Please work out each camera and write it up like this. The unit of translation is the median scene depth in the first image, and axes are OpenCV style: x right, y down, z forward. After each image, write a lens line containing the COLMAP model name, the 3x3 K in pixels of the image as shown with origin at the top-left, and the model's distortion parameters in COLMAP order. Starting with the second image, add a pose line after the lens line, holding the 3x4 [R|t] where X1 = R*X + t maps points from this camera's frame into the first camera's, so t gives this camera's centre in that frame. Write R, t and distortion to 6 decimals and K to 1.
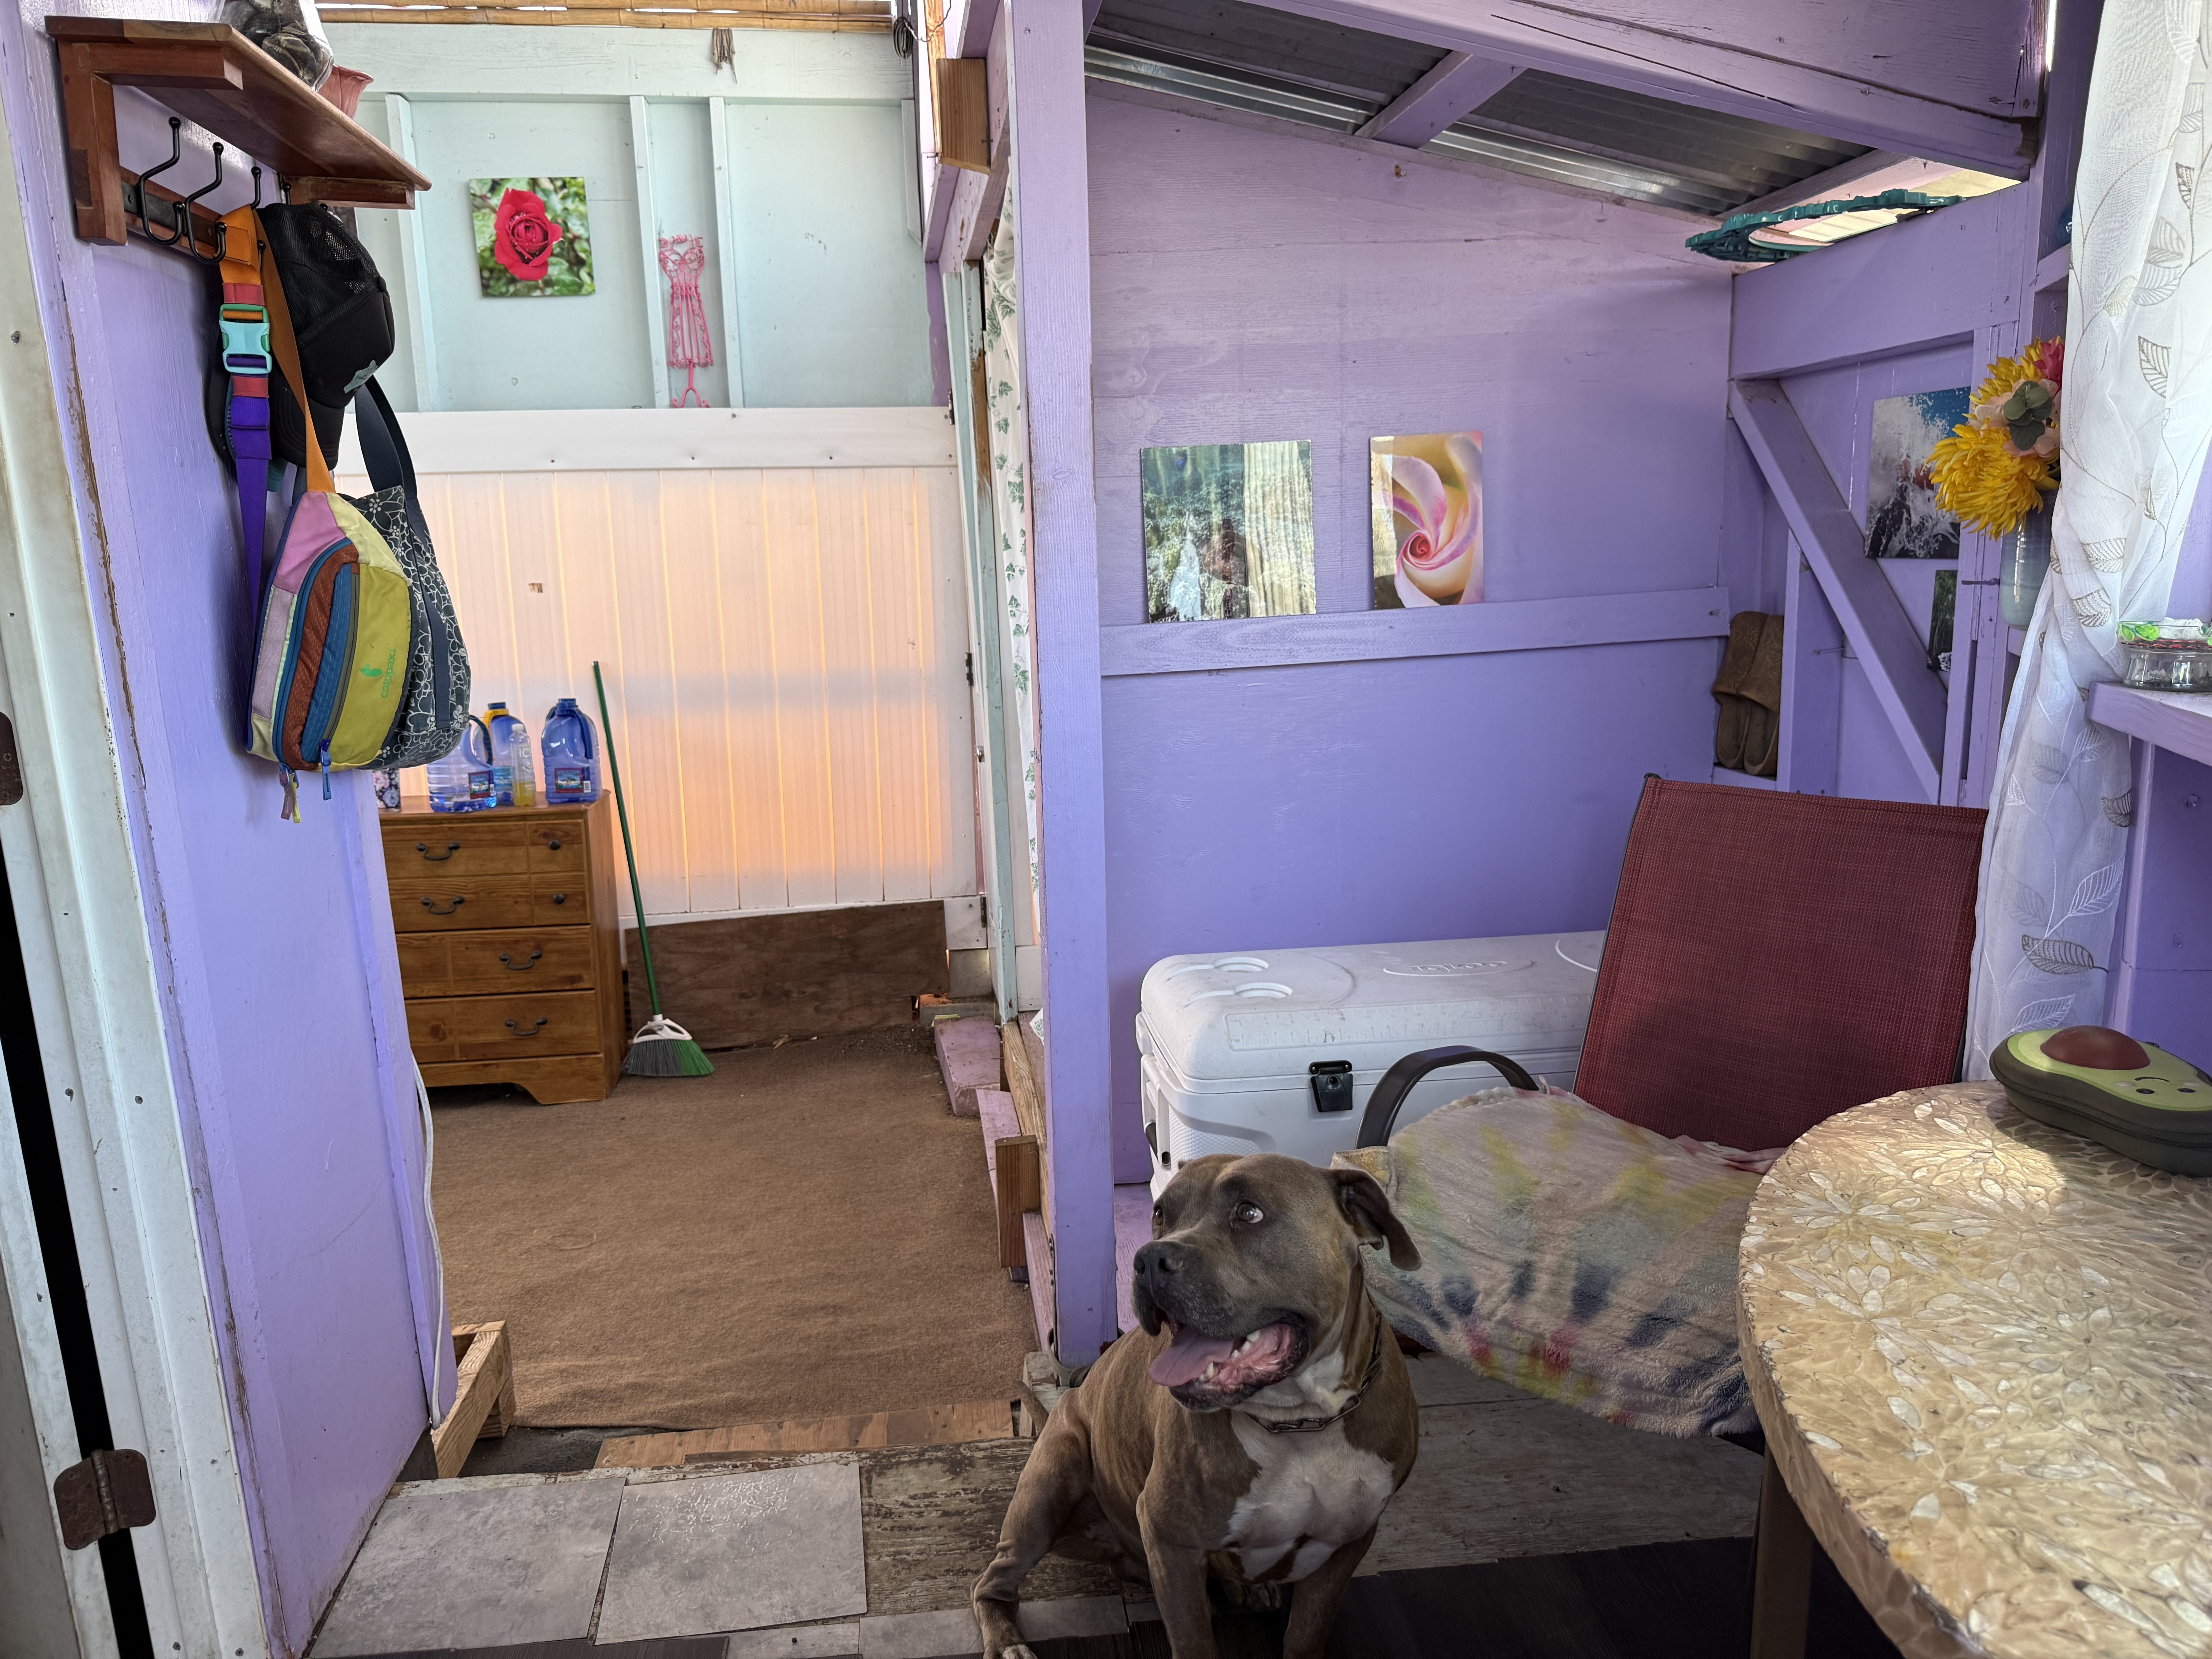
lens RADIAL K [[1567.4, 0, 1111.5], [0, 1567.4, 857.2], [0, 0, 1]] dist [0.021640, -0.003983]
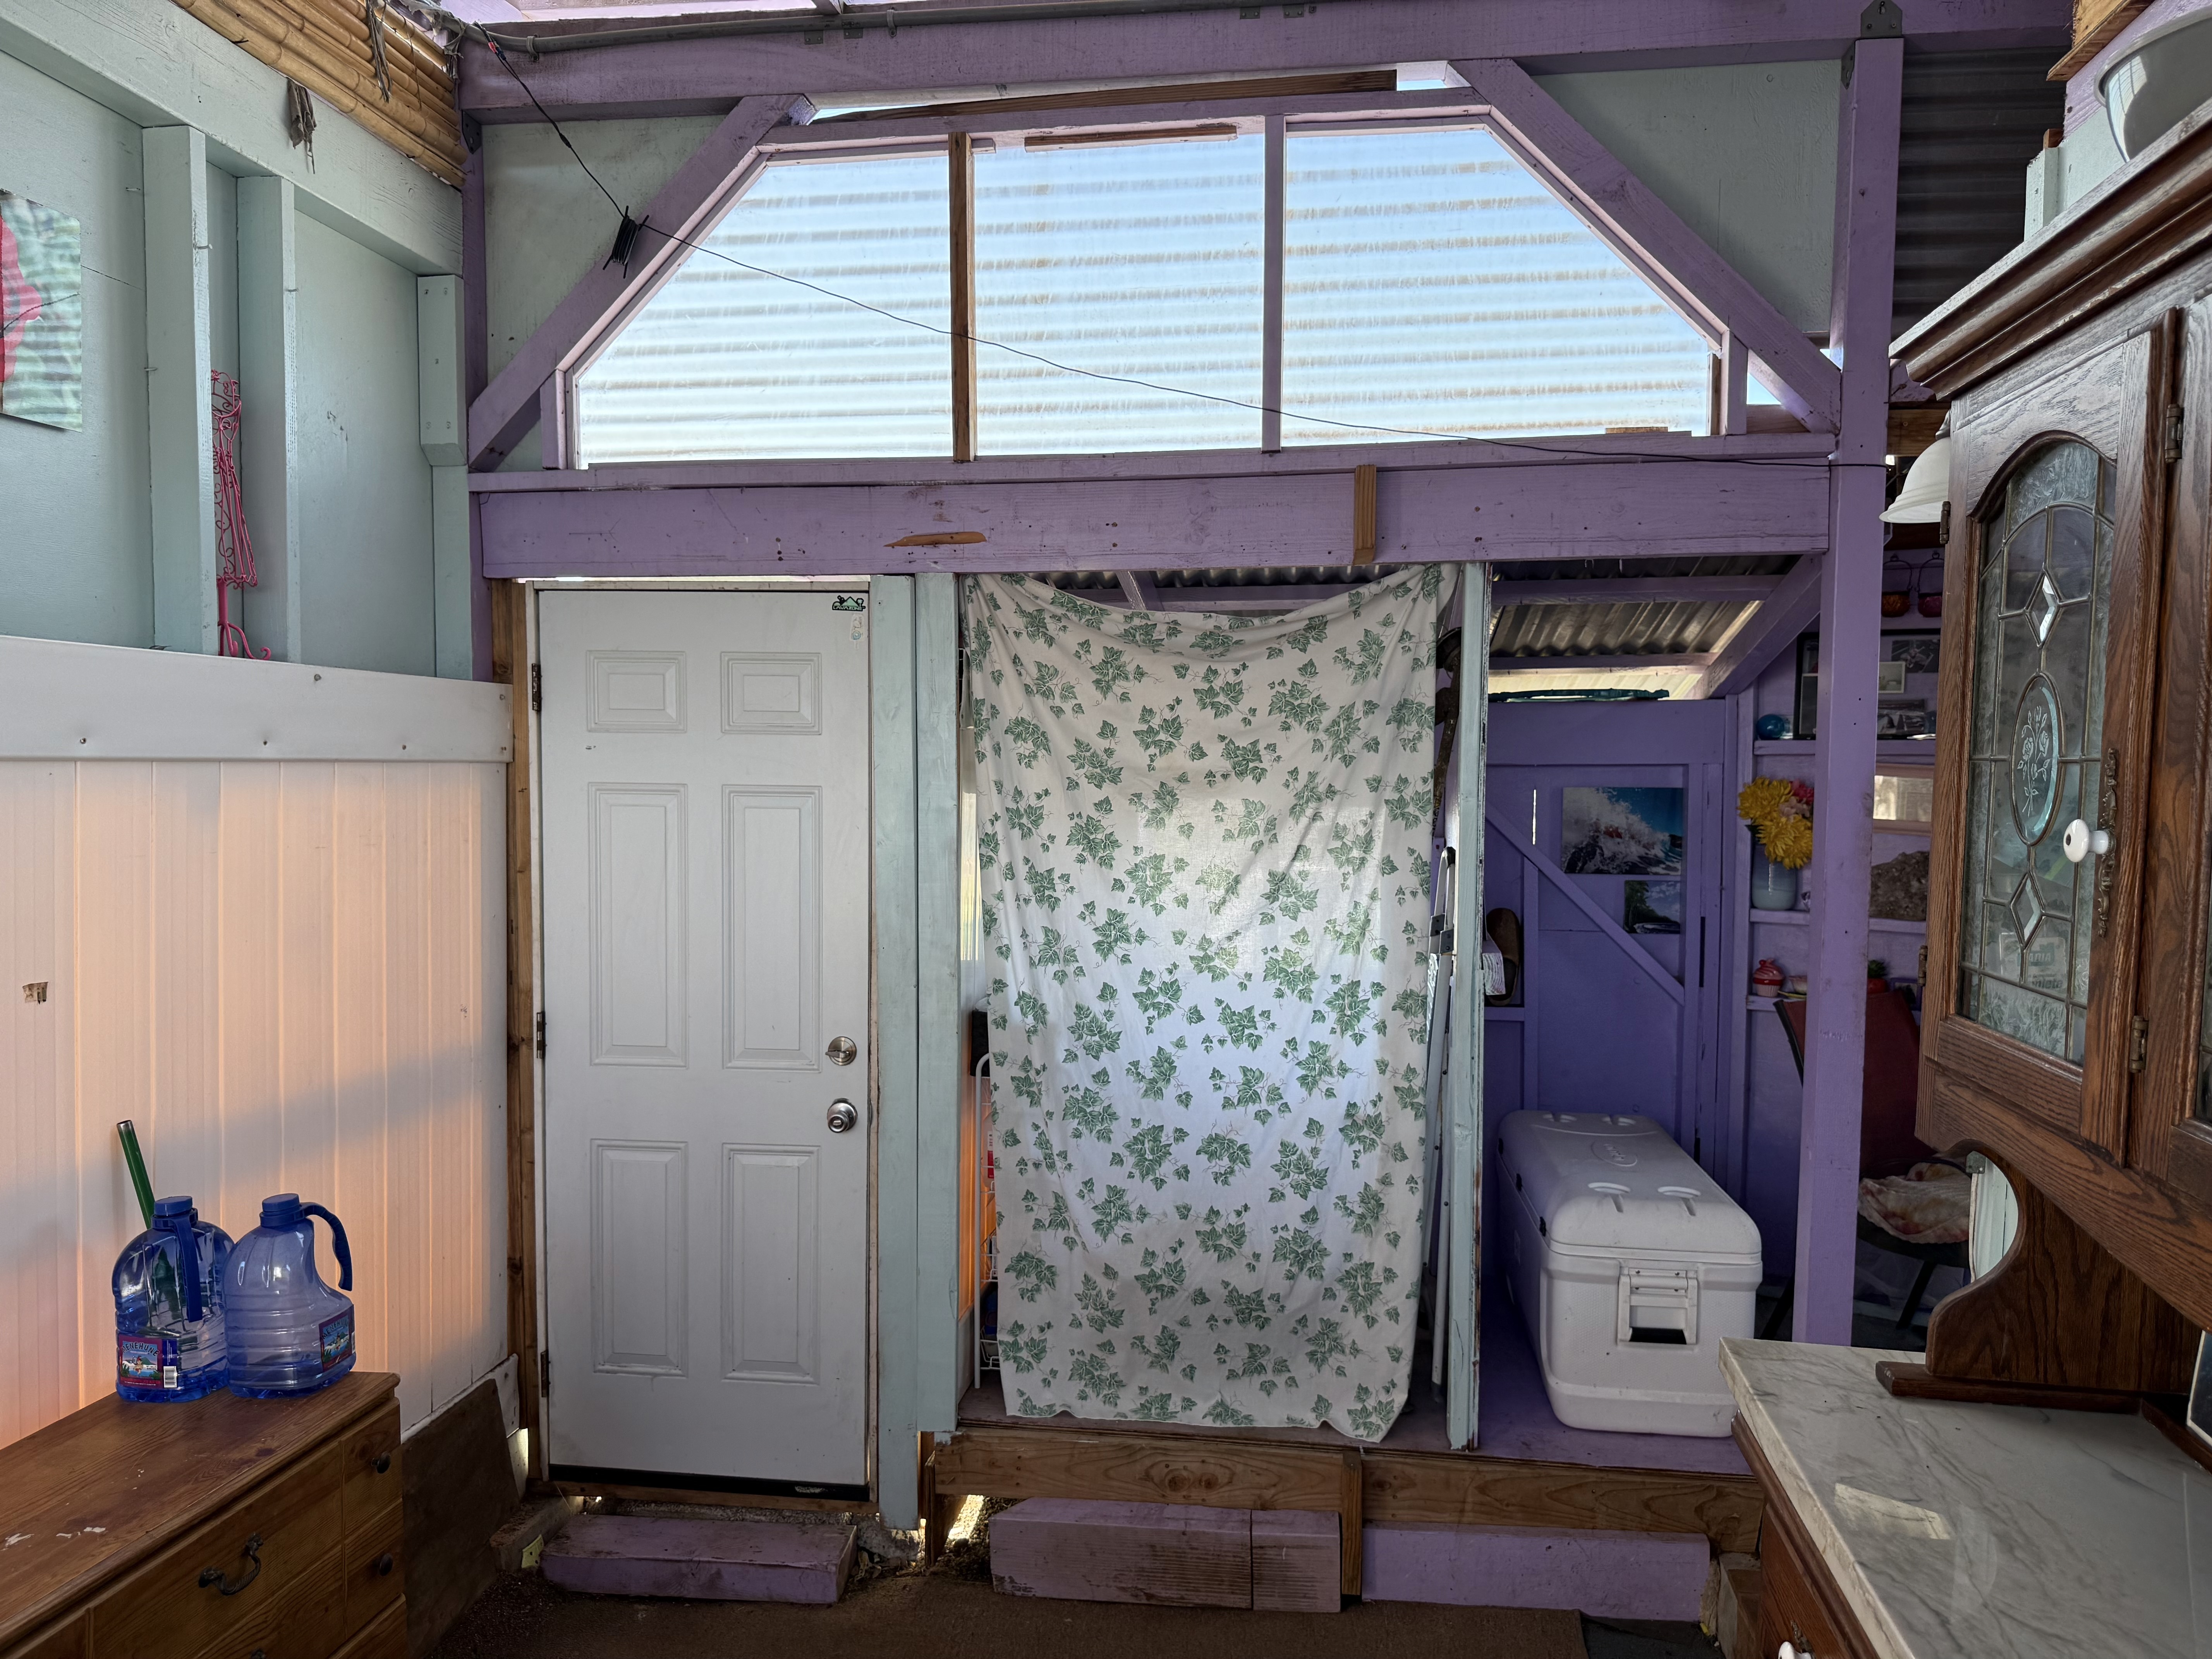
lens RADIAL K [[1567.4, 0, 1111.5], [0, 1567.4, 857.2], [0, 0, 1]] dist [0.021640, -0.003983]
pose [[0.274538, -0.033044, 0.961008, -0.756677], [0.173225, 0.984758, -0.015625, -0.150630], [-0.945845, 0.170760, 0.276078, 0.557291]]
